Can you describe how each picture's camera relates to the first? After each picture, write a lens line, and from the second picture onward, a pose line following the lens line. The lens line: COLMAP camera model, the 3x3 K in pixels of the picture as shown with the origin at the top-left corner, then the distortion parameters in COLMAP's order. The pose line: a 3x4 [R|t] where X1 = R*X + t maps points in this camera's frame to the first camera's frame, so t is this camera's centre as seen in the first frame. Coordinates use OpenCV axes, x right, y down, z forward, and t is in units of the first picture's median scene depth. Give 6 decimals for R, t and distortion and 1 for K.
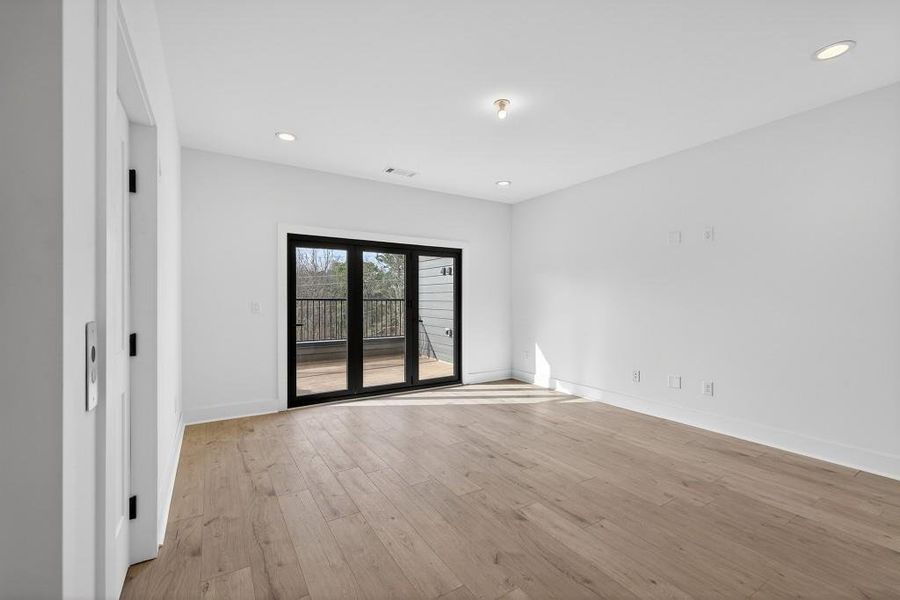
lens RADIAL K [[378.8, 0, 455.6], [0, 378.8, 299.9], [0, 0, 1]] dist [0.010286, -0.001542]
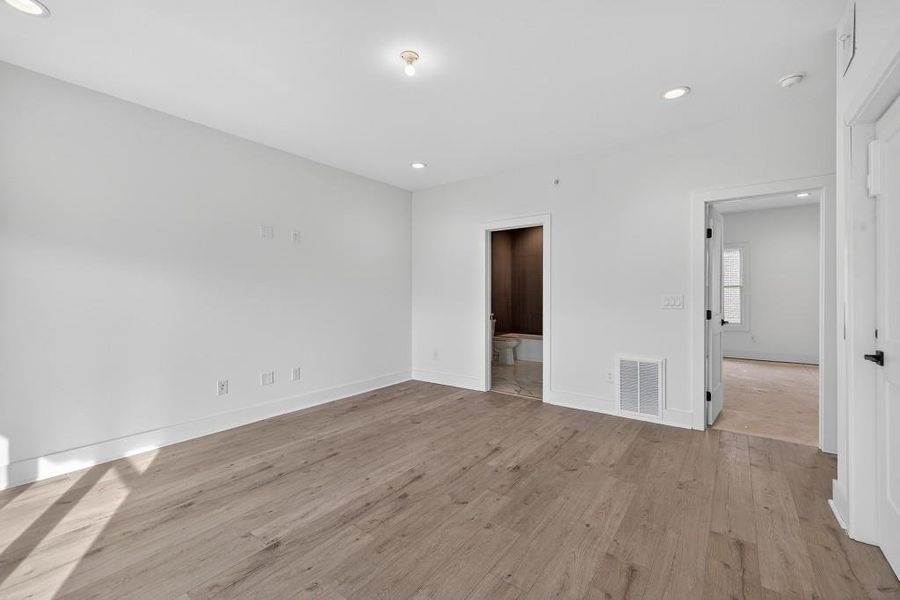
lens RADIAL K [[378.8, 0, 446.6], [0, 378.8, 296.8], [0, 0, 1]] dist [0.010286, -0.001542]
pose [[-0.345345, -0.002992, 0.938471, -0.486207], [0.000975, 0.999993, 0.003547, 0.001215], [-0.938475, 0.002139, -0.345339, 0.865818]]
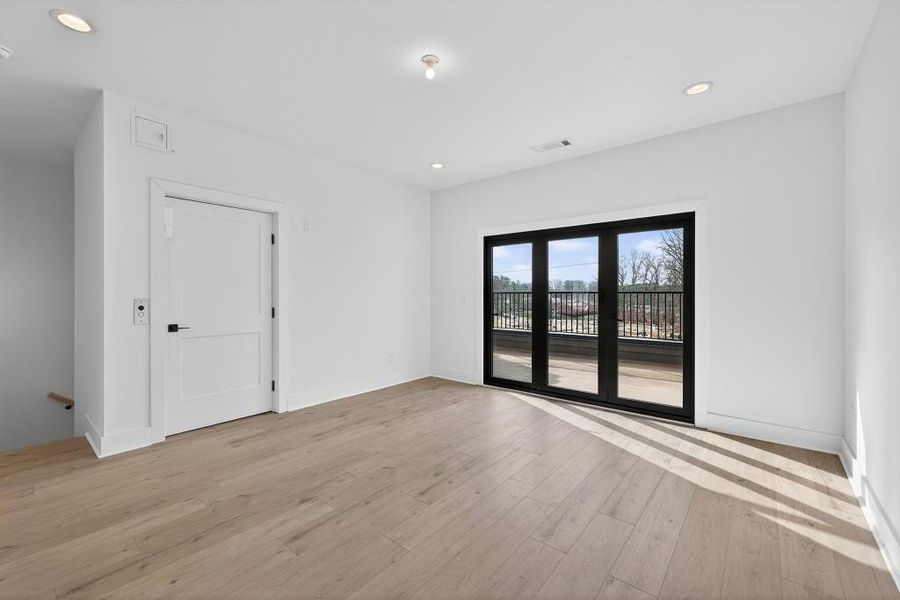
lens RADIAL K [[378.8, 0, 447.2], [0, 378.8, 294.3], [0, 0, 1]] dist [0.010286, -0.001542]
pose [[0.302153, 0.004460, -0.953249, 0.674204], [0.000773, 0.999988, 0.004923, -0.000803], [0.953259, -0.002224, 0.302145, 0.556340]]
